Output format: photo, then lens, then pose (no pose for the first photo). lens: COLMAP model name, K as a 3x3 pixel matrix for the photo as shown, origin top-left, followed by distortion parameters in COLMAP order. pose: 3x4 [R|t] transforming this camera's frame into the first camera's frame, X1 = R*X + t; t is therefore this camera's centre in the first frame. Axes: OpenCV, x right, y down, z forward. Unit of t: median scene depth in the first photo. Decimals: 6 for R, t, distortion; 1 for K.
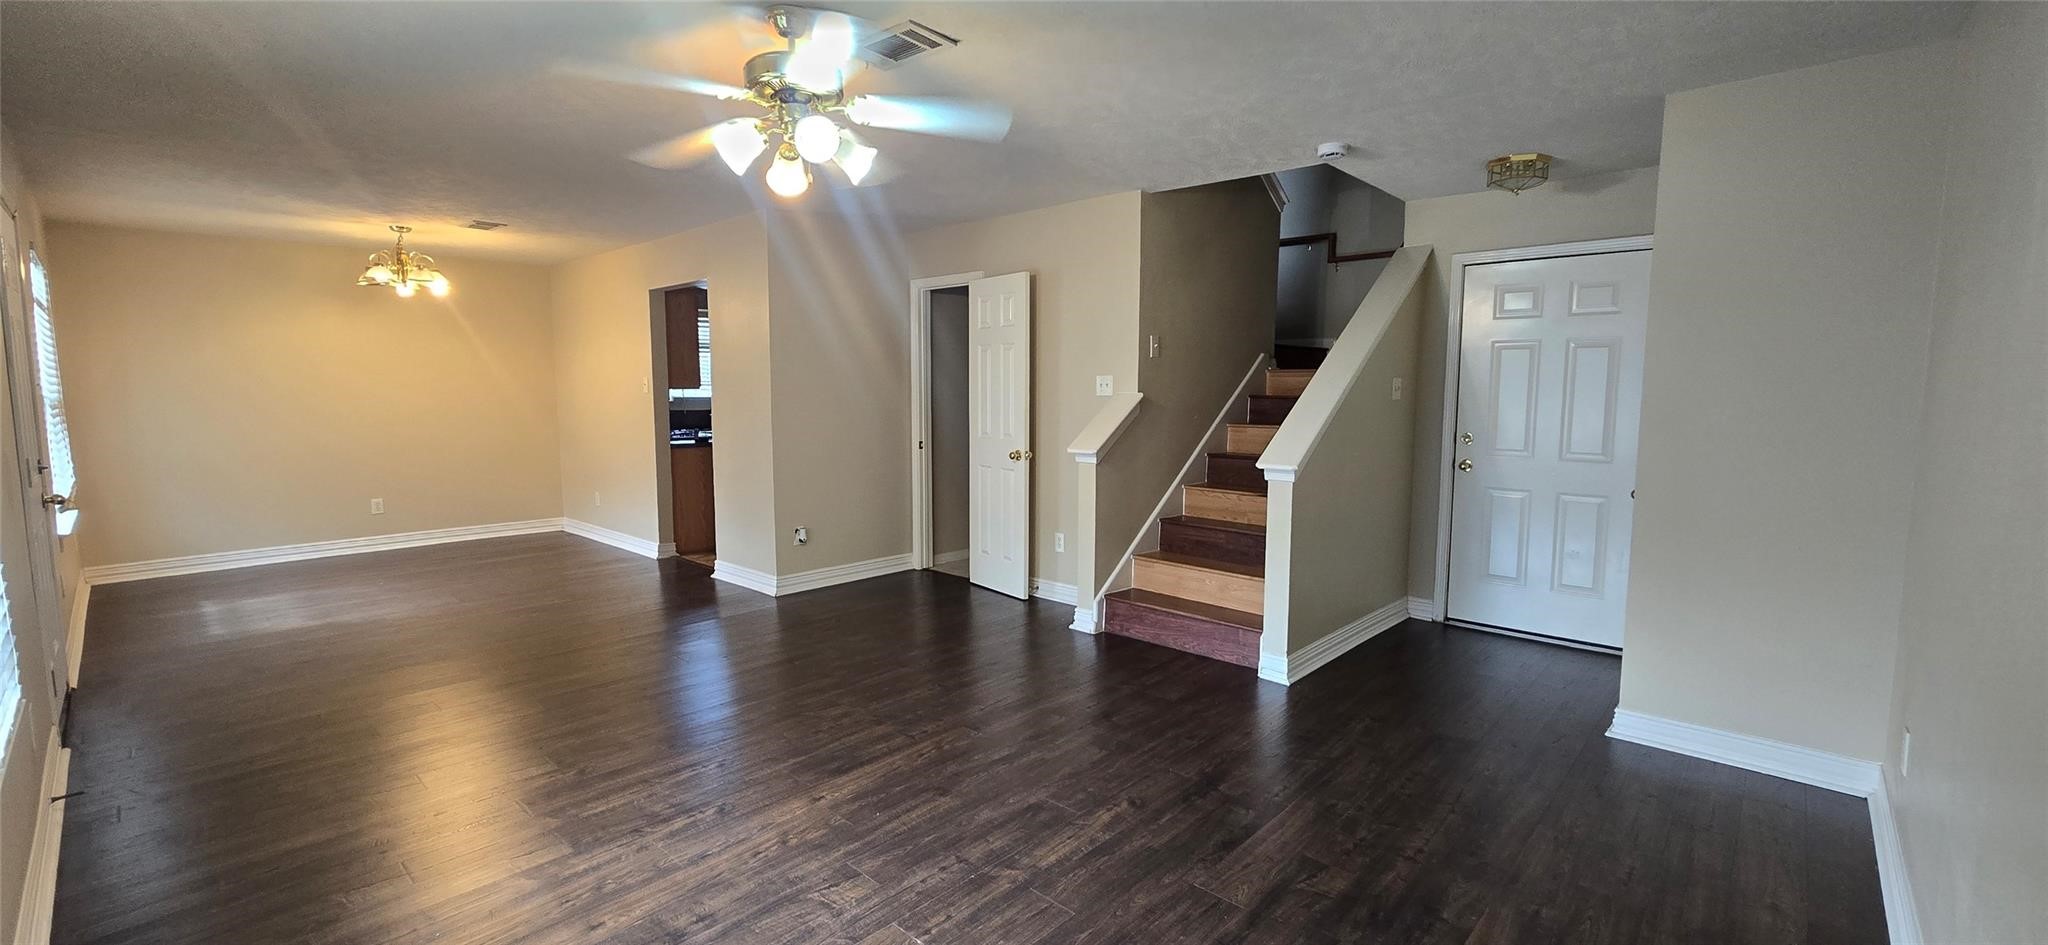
lens RADIAL K [[833.4, 0, 1027.0], [0, 833.4, 469.8], [0, 0, 1]] dist [0.007319, 0.001426]
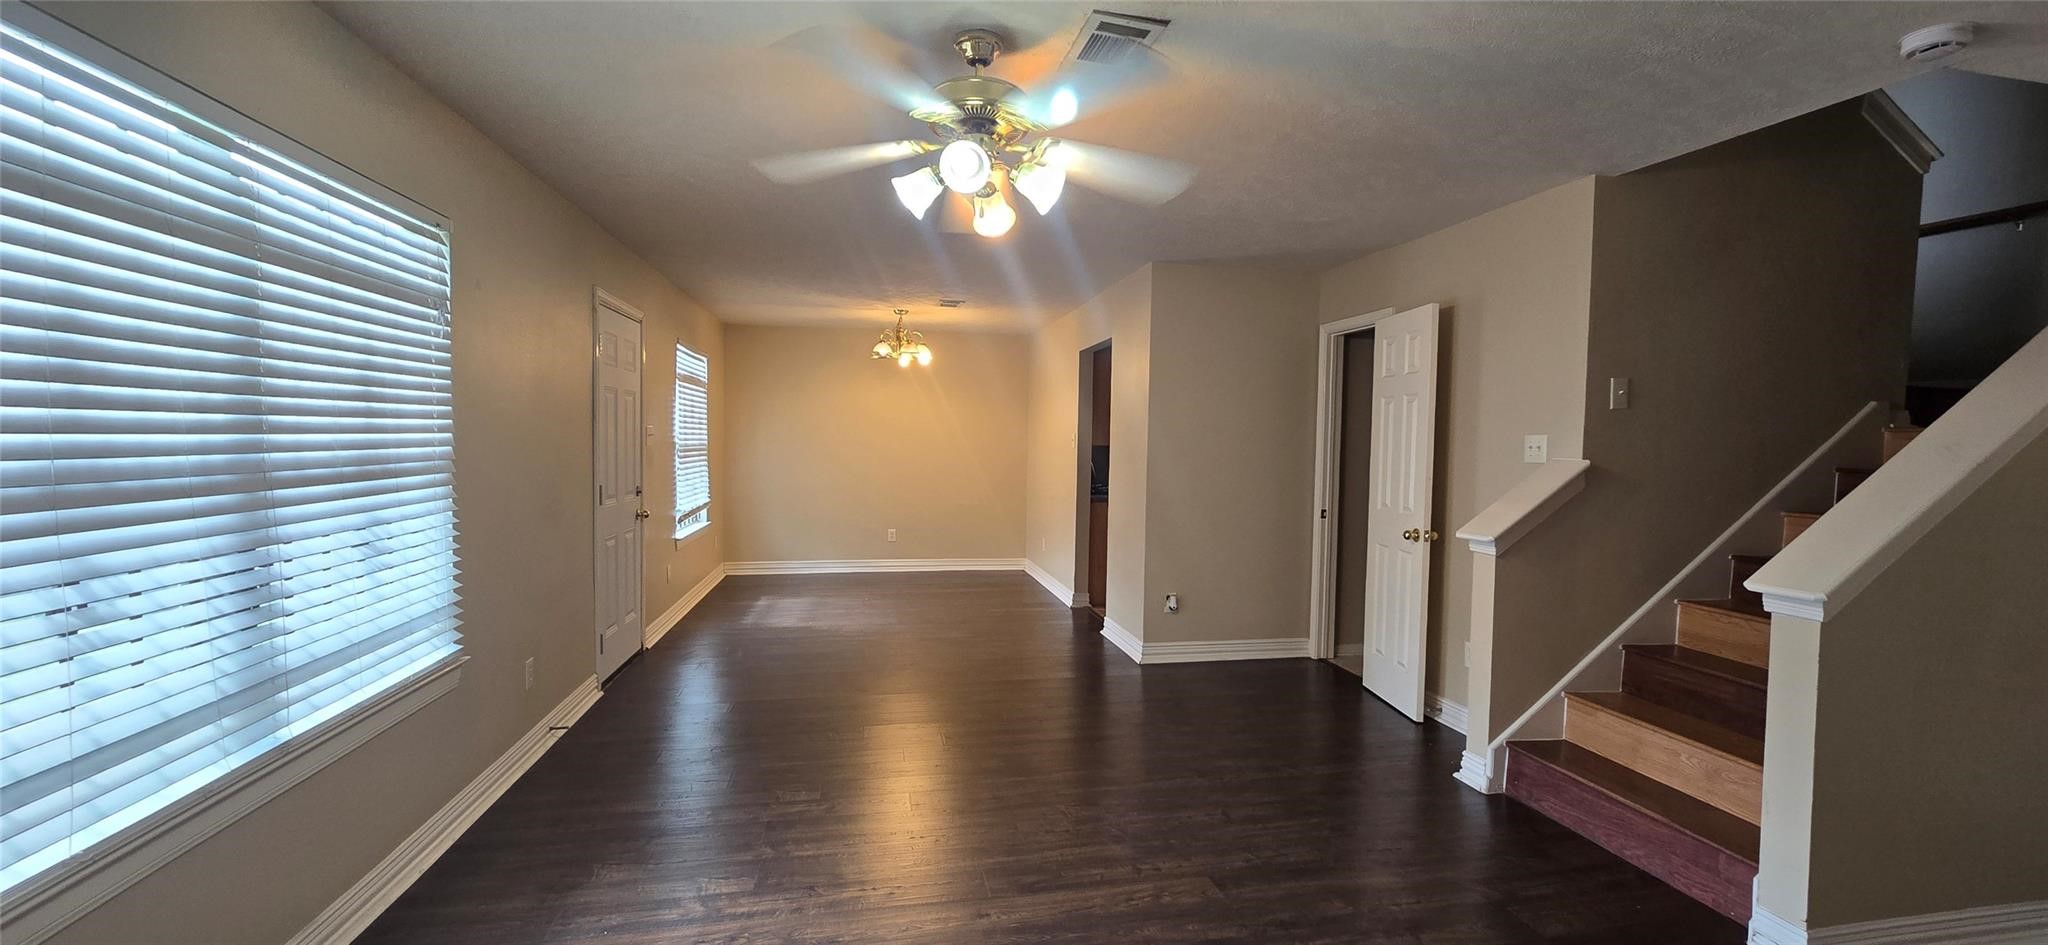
lens RADIAL K [[833.4, 0, 1029.4], [0, 833.4, 469.5], [0, 0, 1]] dist [0.007319, 0.001426]
pose [[0.817569, 0.033072, -0.574880, 0.147588], [-0.072801, 0.996275, -0.046220, -0.016761], [0.571210, 0.079640, 0.816931, 0.151836]]
